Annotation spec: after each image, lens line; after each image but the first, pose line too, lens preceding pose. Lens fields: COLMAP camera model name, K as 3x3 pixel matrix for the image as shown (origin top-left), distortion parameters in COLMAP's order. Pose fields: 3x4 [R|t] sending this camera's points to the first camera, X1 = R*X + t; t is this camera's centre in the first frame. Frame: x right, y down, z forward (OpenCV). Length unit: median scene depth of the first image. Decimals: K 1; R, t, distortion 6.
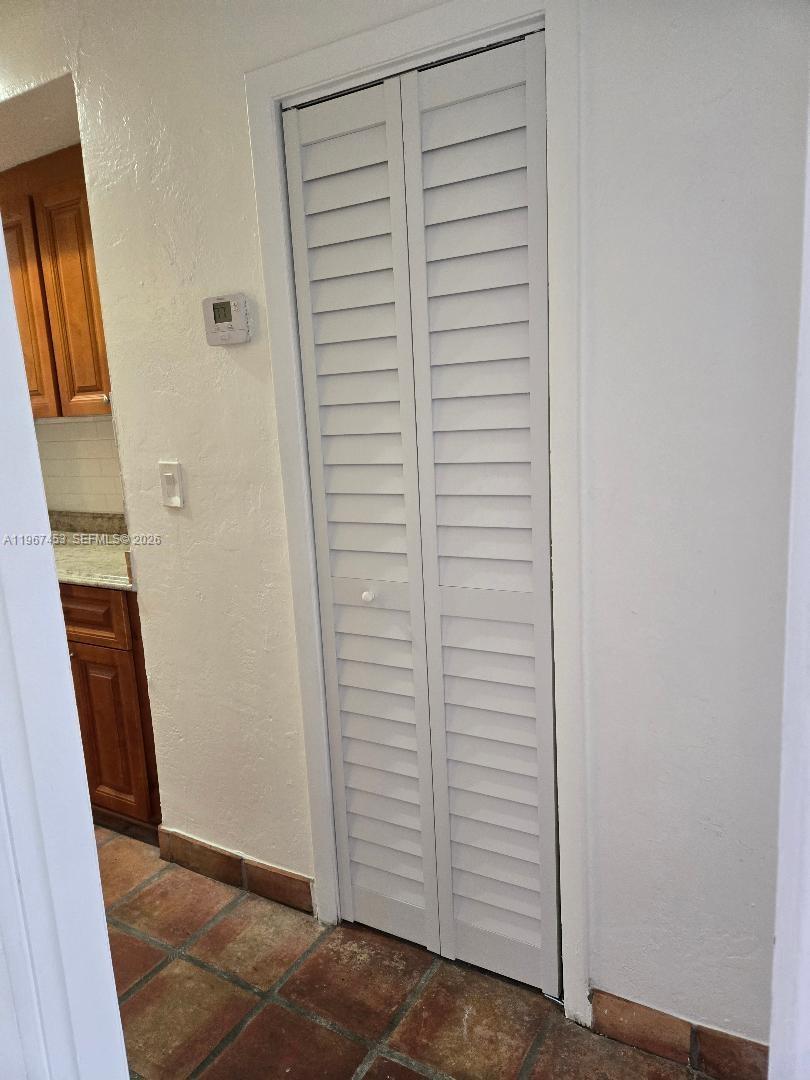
lens RADIAL K [[726.5, 0, 405.0], [0, 726.5, 540.0], [0, 0, 1]] dist [0.103109, -0.115686]
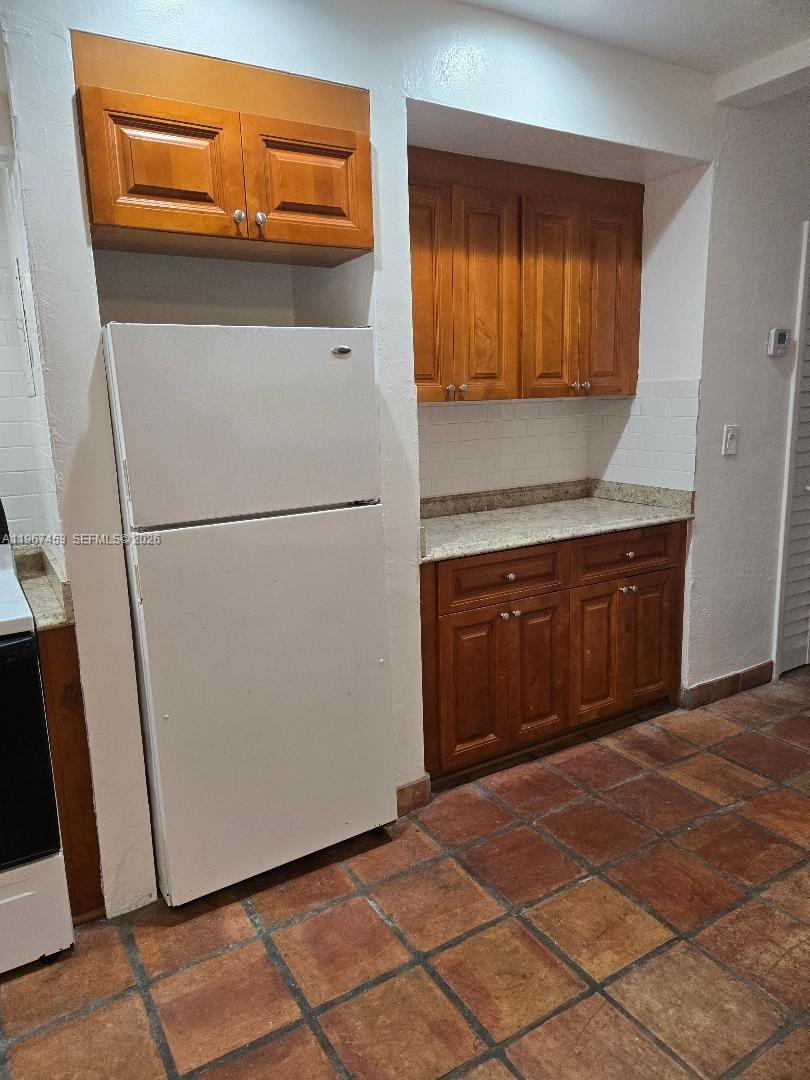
lens RADIAL K [[726.5, 0, 405.0], [0, 726.5, 540.0], [0, 0, 1]] dist [0.103109, -0.115686]
pose [[0.465959, -0.130973, 0.875059, -1.523069], [0.163364, 0.984715, 0.060396, -0.055349], [-0.869594, 0.114811, 0.480233, 0.653931]]
